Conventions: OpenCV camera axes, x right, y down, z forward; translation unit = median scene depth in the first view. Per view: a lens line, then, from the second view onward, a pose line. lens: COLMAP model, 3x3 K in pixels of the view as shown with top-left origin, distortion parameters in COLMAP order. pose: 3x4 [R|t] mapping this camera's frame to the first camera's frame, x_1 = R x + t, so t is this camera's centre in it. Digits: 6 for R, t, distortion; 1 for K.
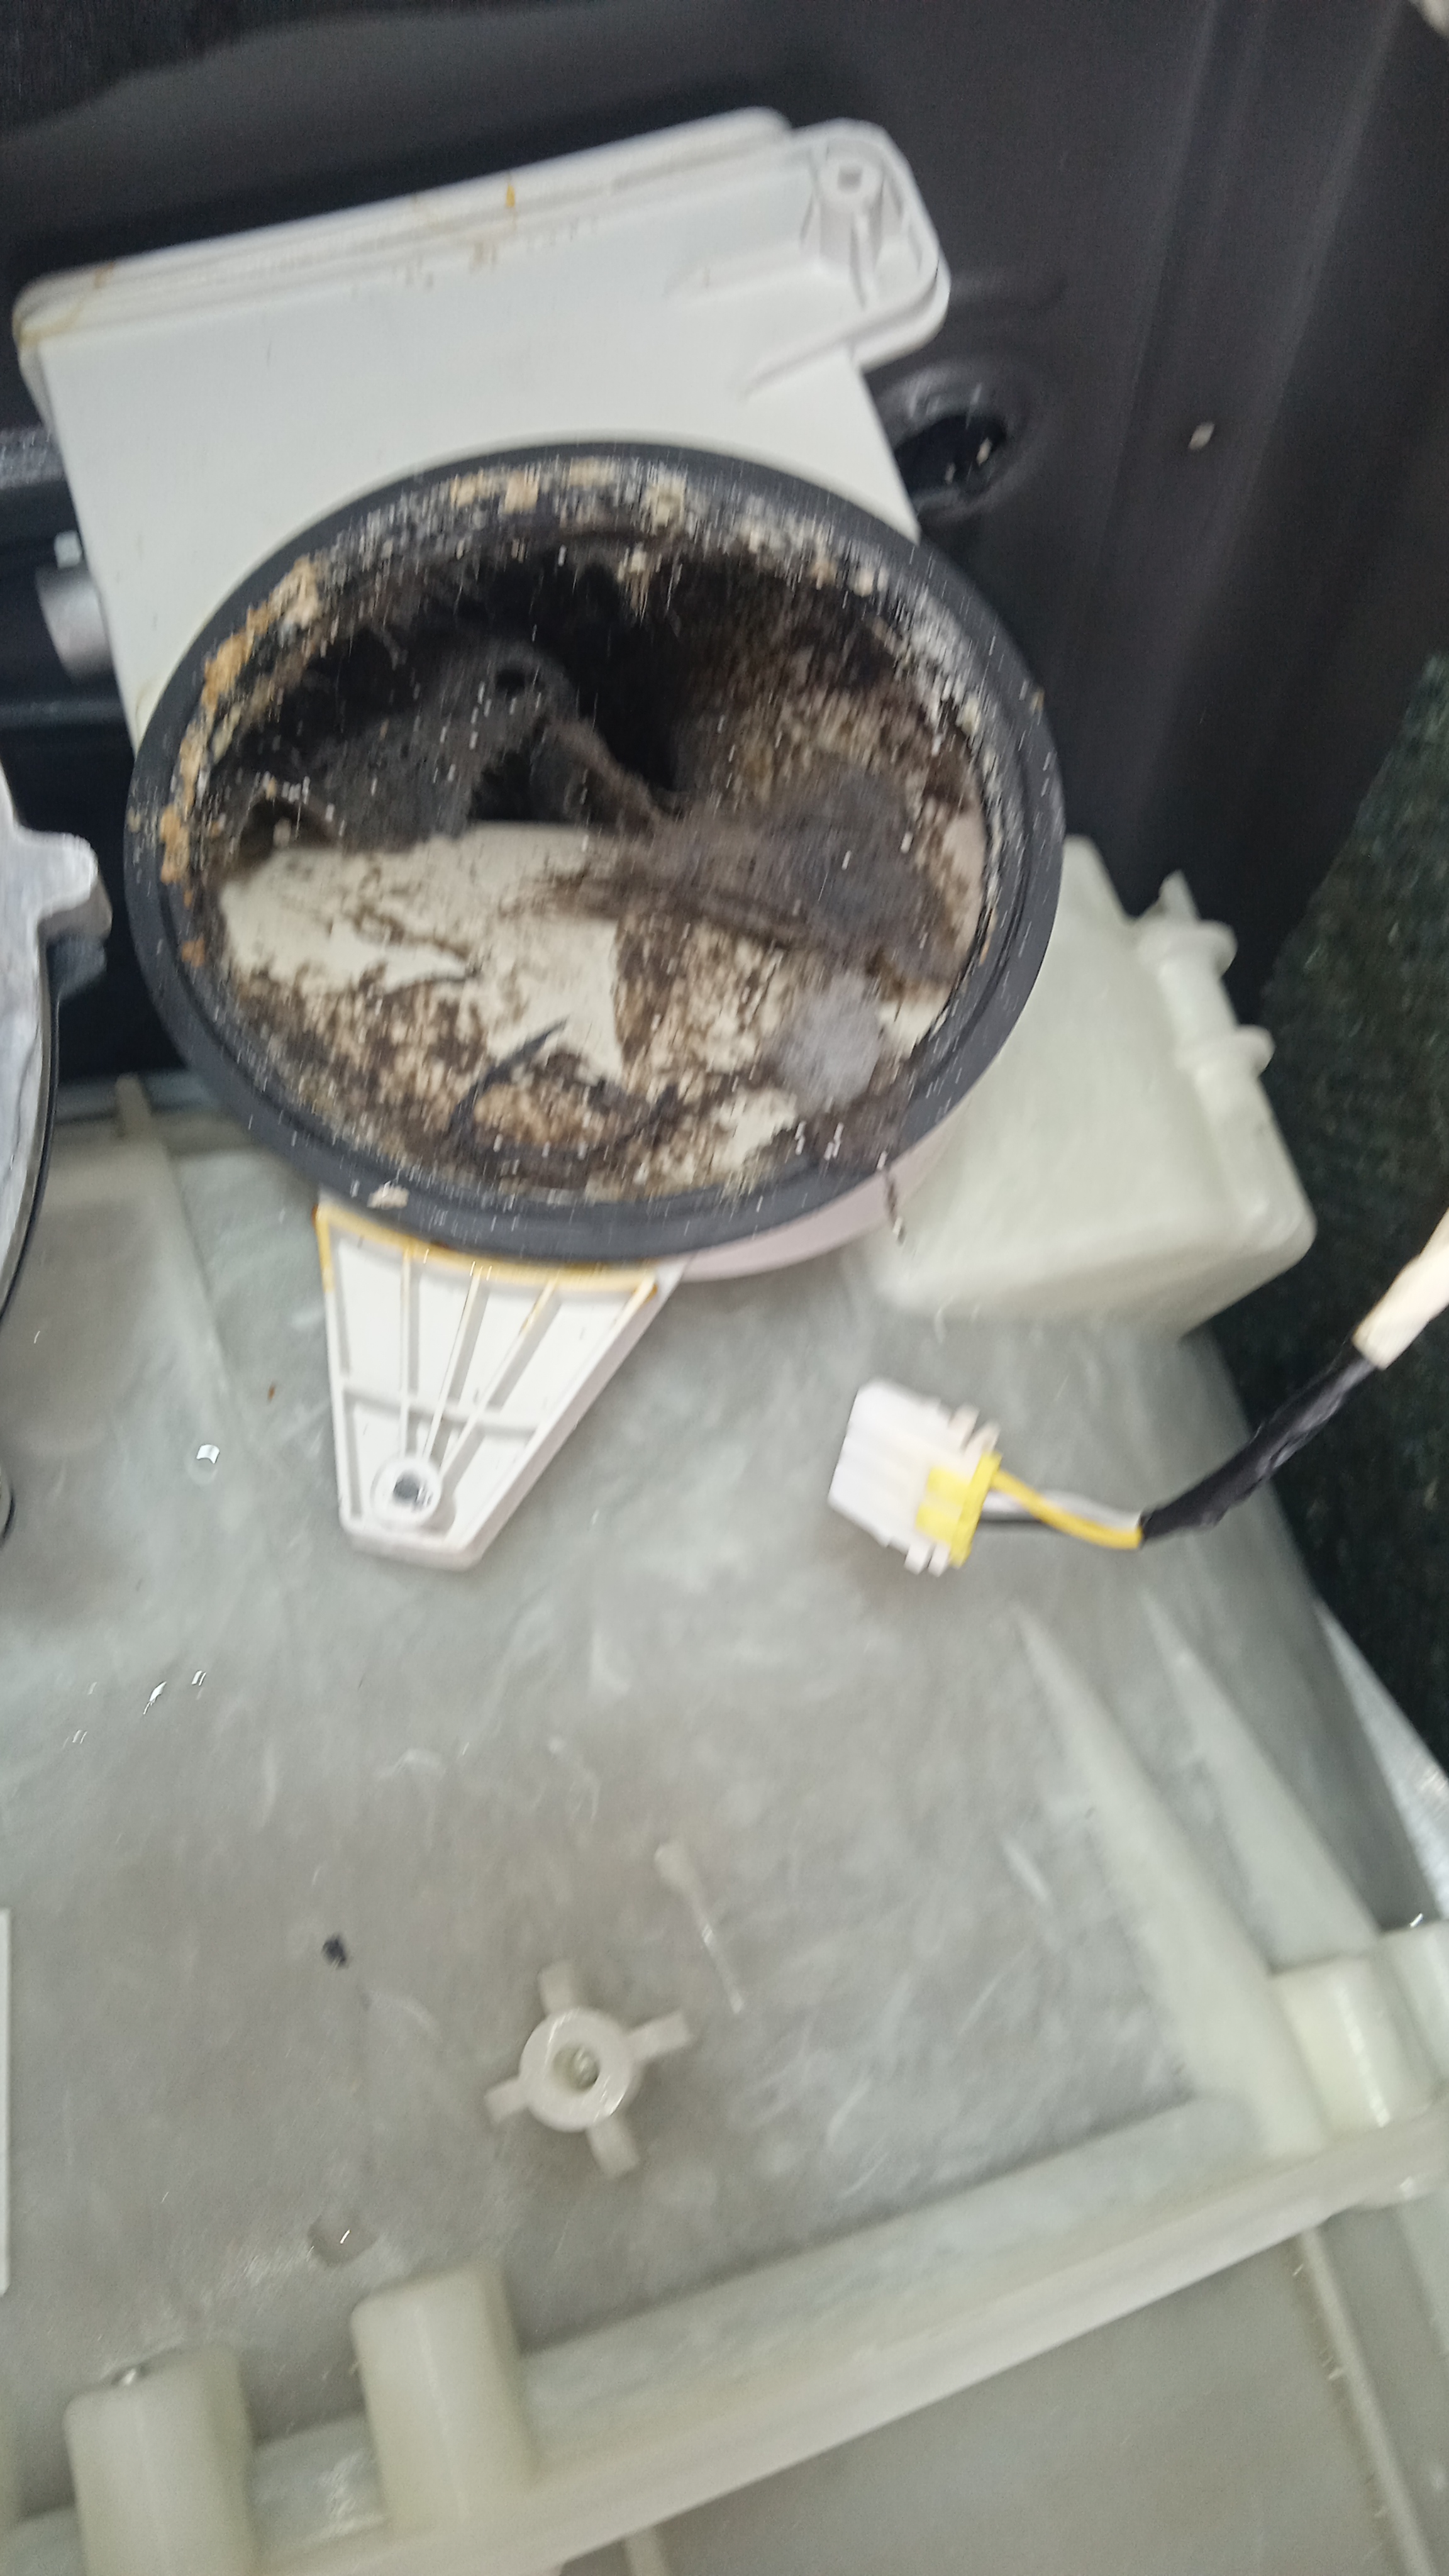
lens RADIAL K [[2104.0, 0, 763.3], [0, 2104.0, 1276.1], [0, 0, 1]] dist [0.050841, -0.068451]
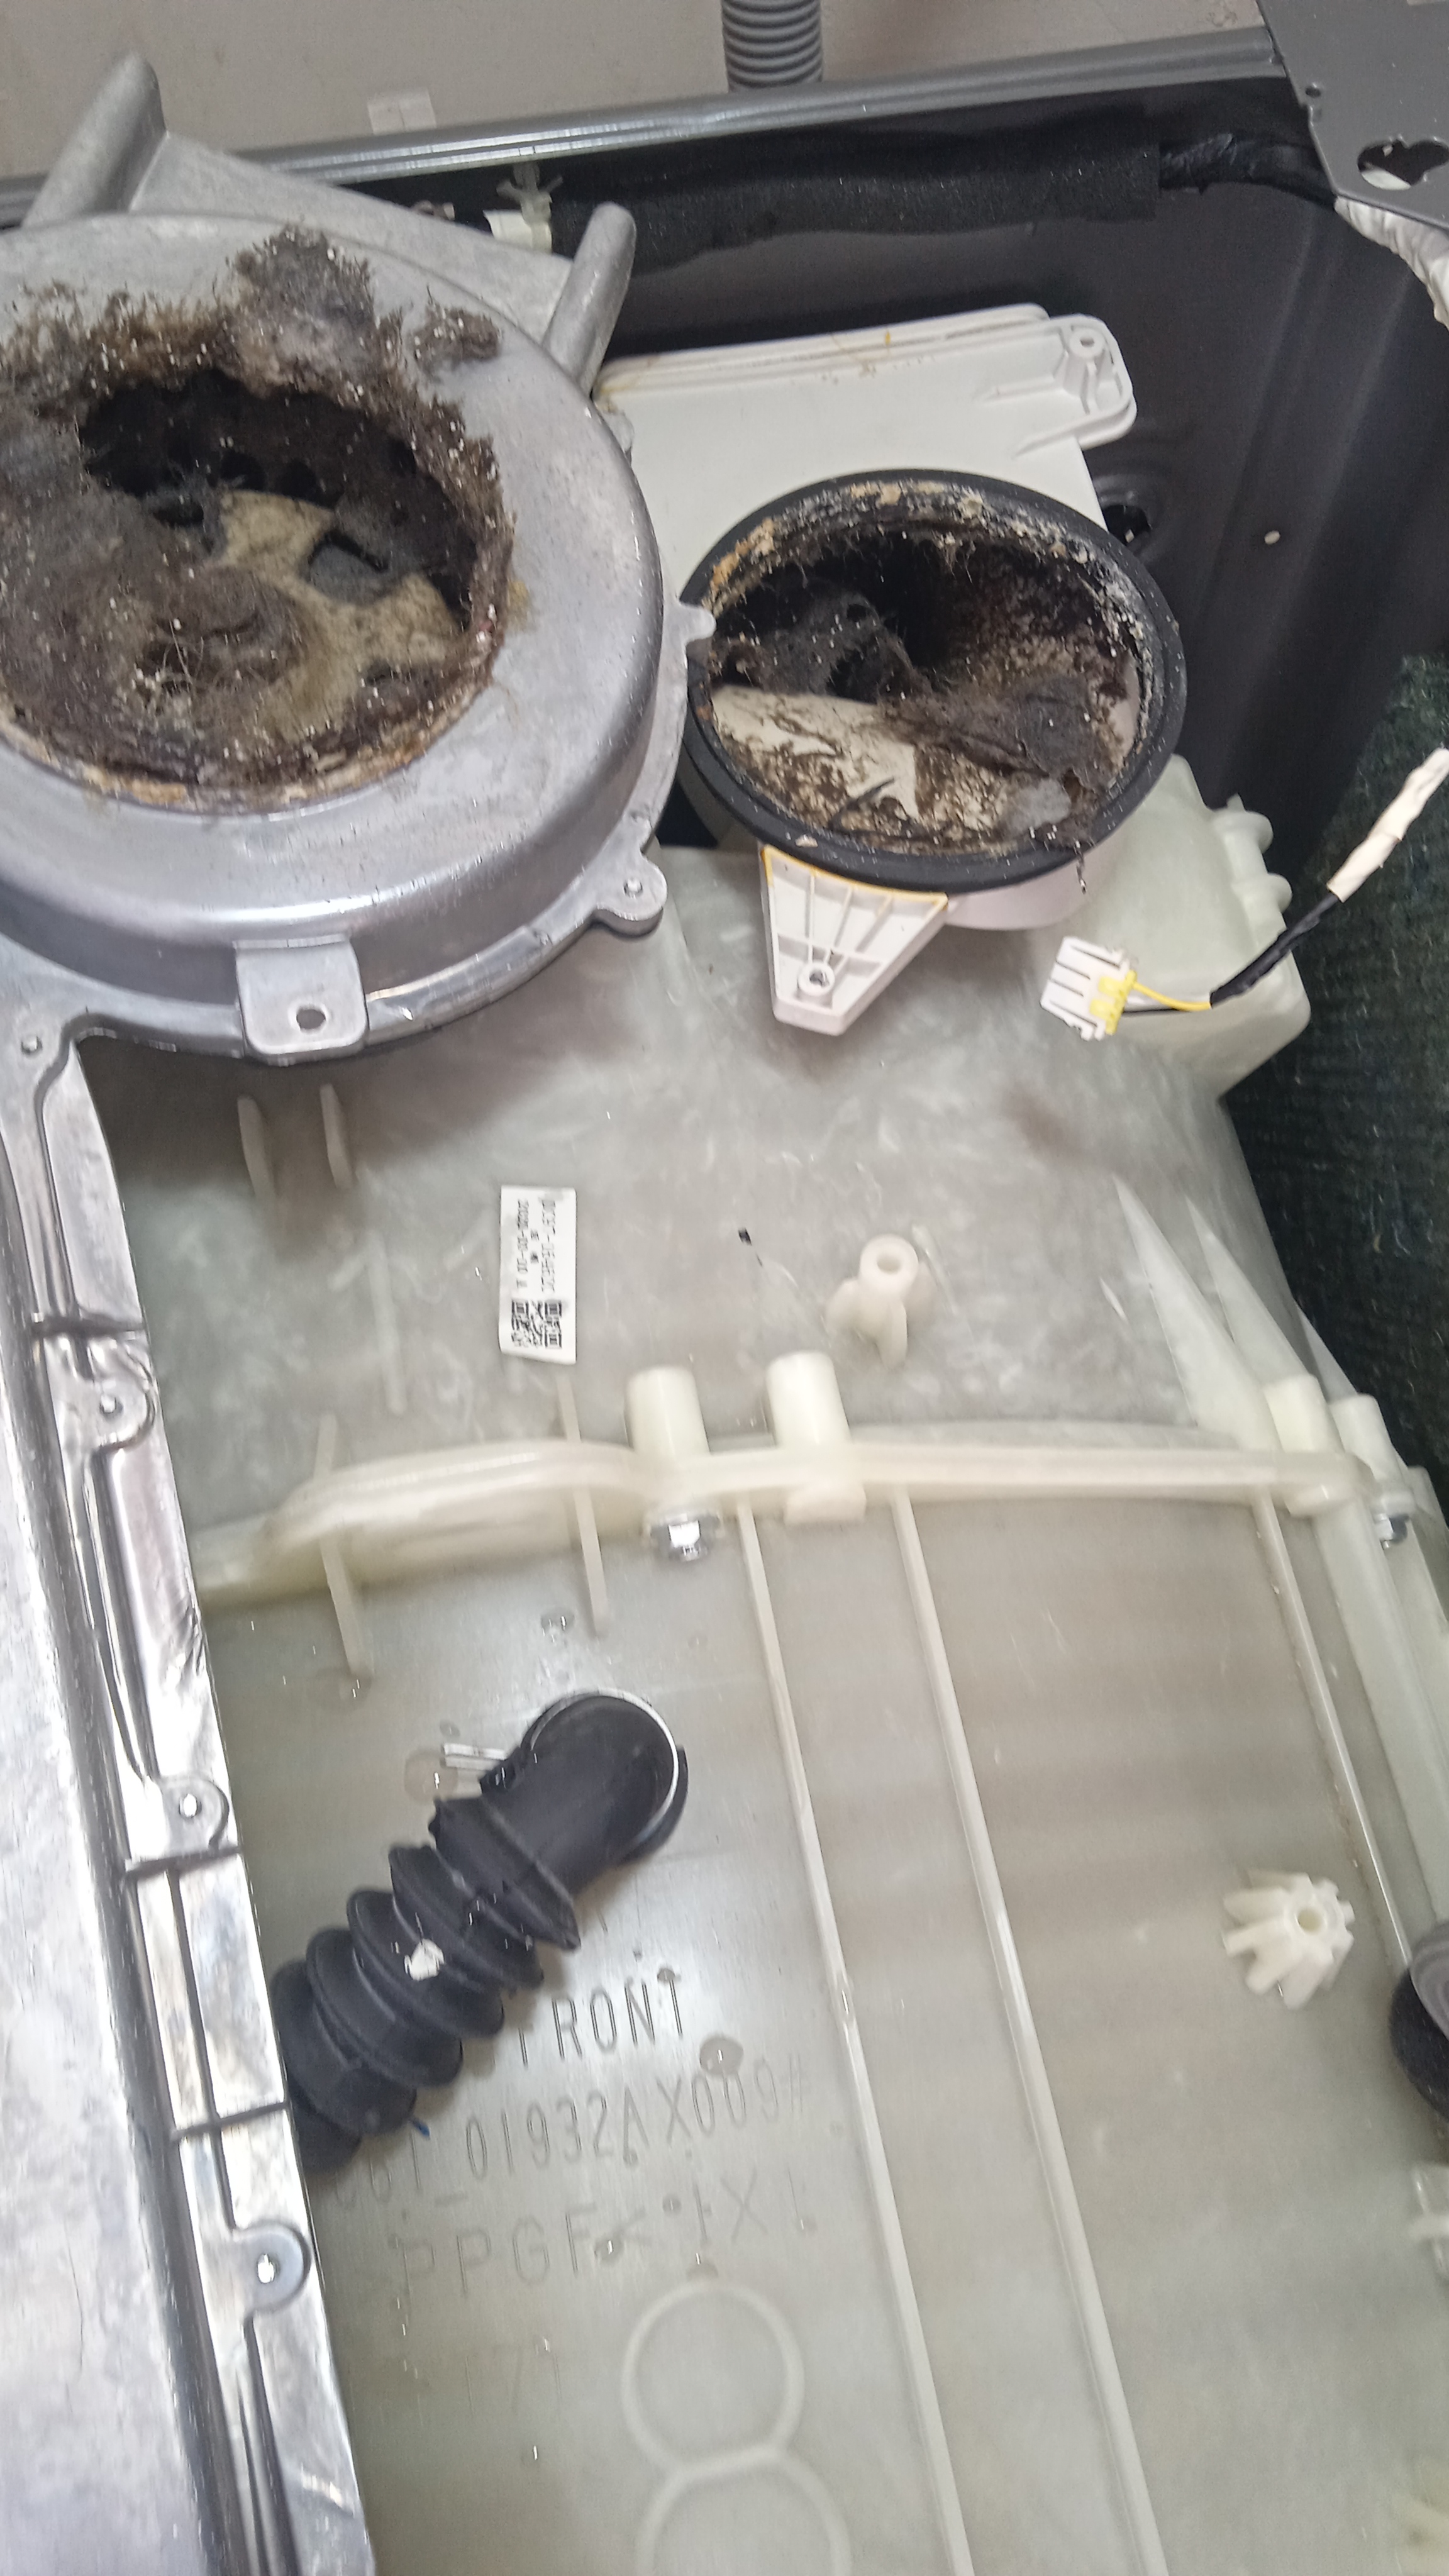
lens RADIAL K [[2104.0, 0, 742.5], [0, 2104.0, 1278.2], [0, 0, 1]] dist [0.050841, -0.068451]
pose [[0.995660, 0.092007, -0.013989, -0.150728], [-0.092900, 0.991525, -0.090816, 0.446561], [0.005515, 0.091721, 0.995769, -0.693636]]
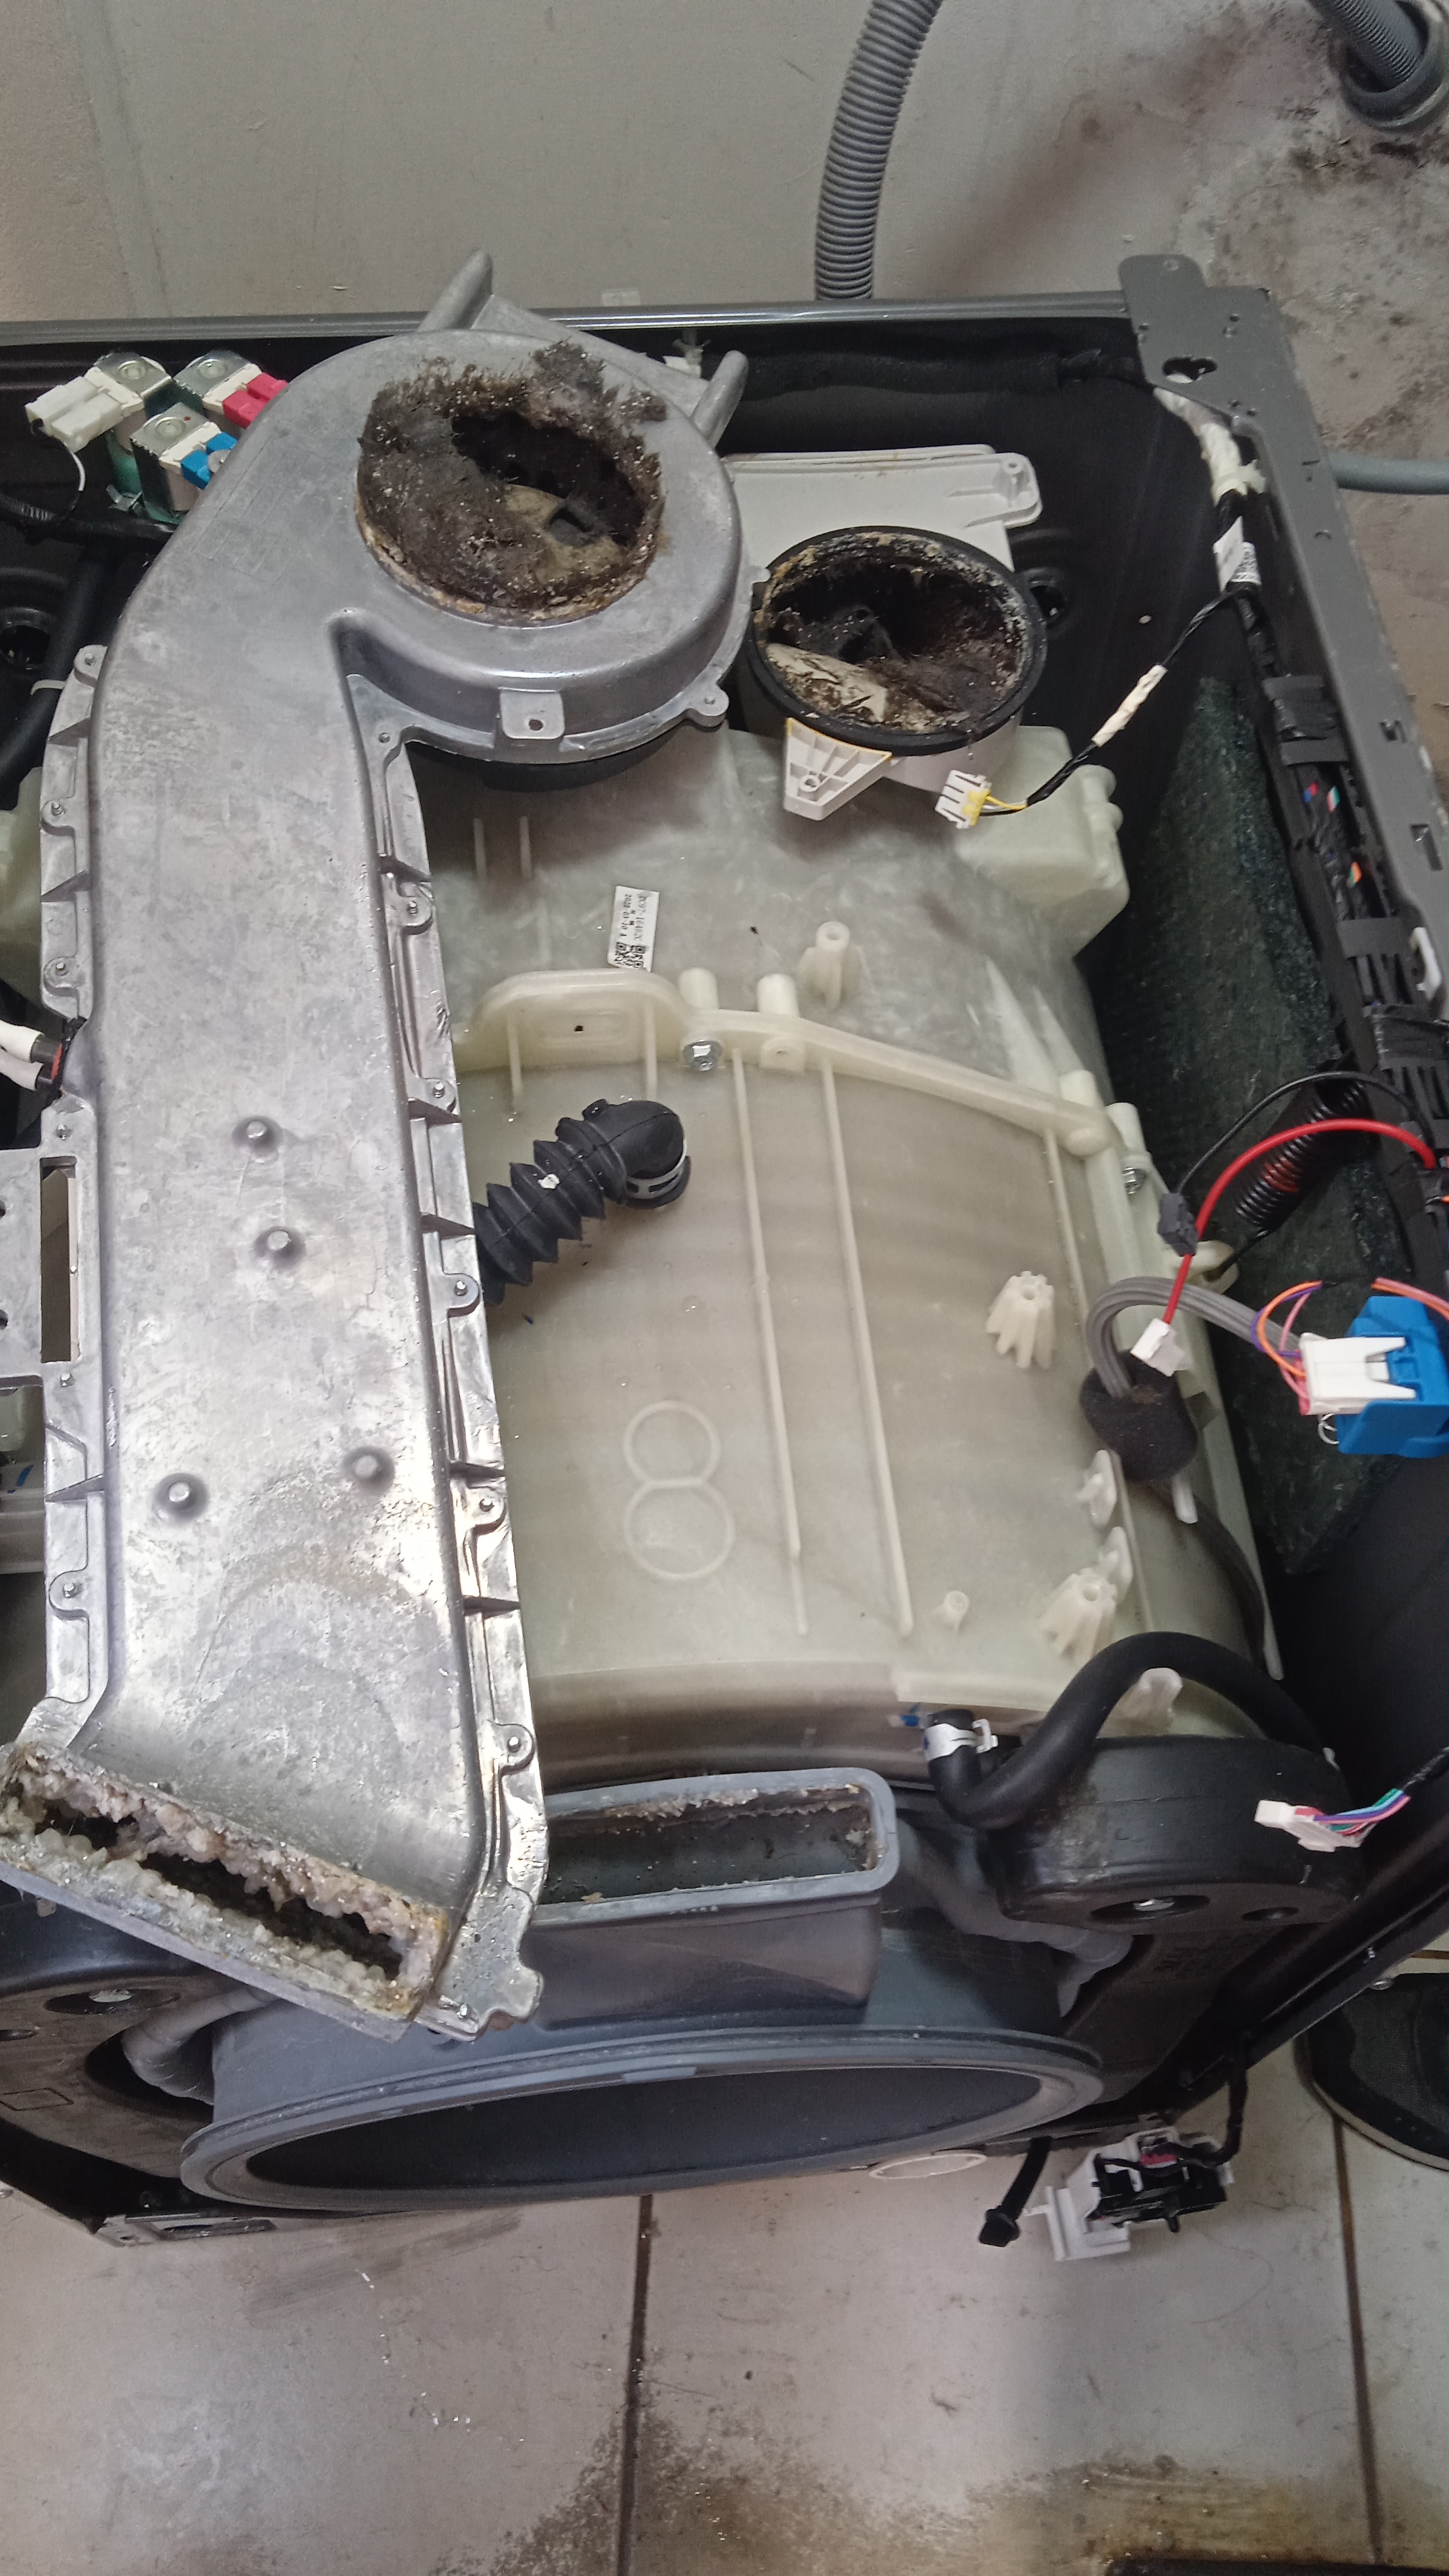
lens RADIAL K [[2104.0, 0, 738.2], [0, 2104.0, 1317.2], [0, 0, 1]] dist [0.050841, -0.068451]
pose [[0.981232, 0.185577, -0.052392, 0.040031], [-0.192050, 0.964922, -0.179004, 1.238829], [0.017335, 0.185706, 0.982452, -1.696750]]
